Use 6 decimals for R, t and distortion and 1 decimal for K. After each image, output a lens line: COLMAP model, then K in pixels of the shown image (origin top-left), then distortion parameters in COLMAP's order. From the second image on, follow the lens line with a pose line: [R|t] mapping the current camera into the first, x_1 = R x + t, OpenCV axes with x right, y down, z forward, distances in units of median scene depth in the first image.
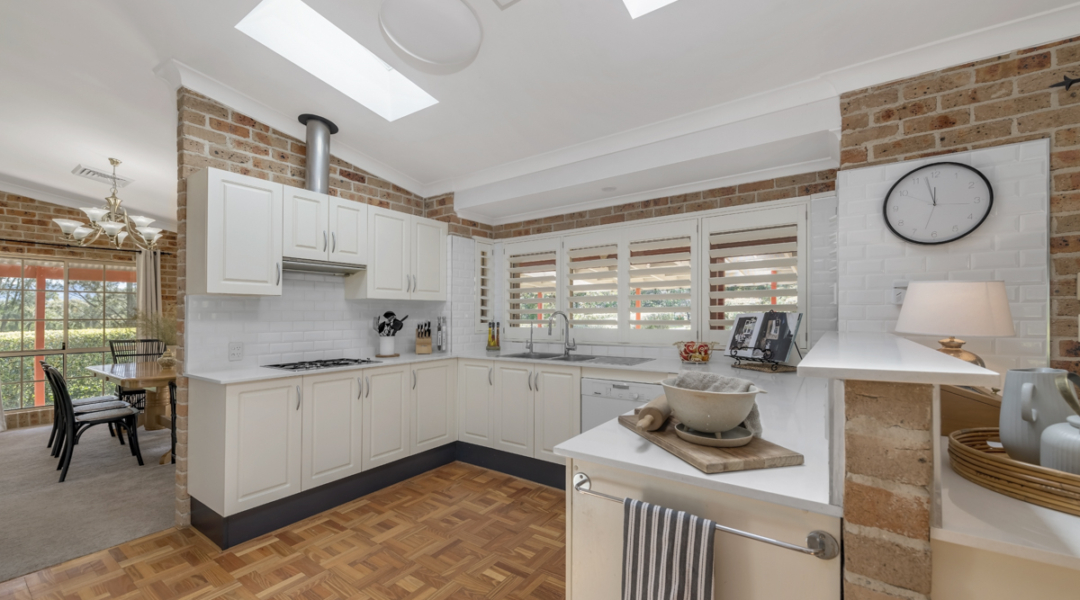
lens RADIAL K [[443.2, 0, 541.5], [0, 443.2, 312.4], [0, 0, 1]] dist [0.000411, -0.000265]
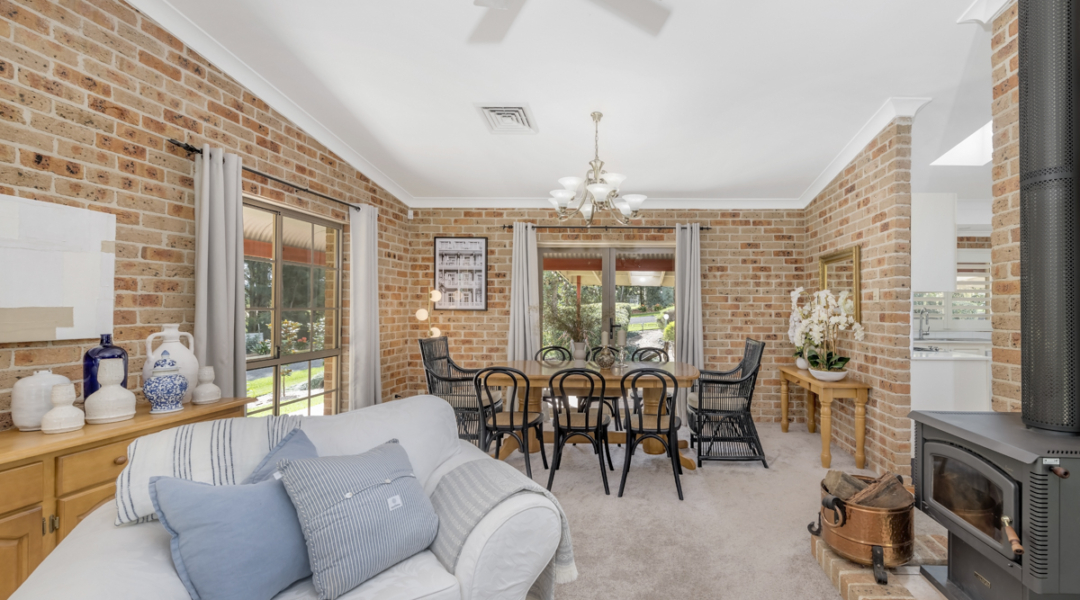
lens RADIAL K [[443.2, 0, 541.5], [0, 443.2, 312.4], [0, 0, 1]] dist [0.000411, -0.000265]
pose [[0.842514, 0.003114, 0.538666, -1.155497], [-0.016116, 0.999681, 0.019427, 0.003037], [-0.538434, -0.025049, 0.842295, 0.301832]]
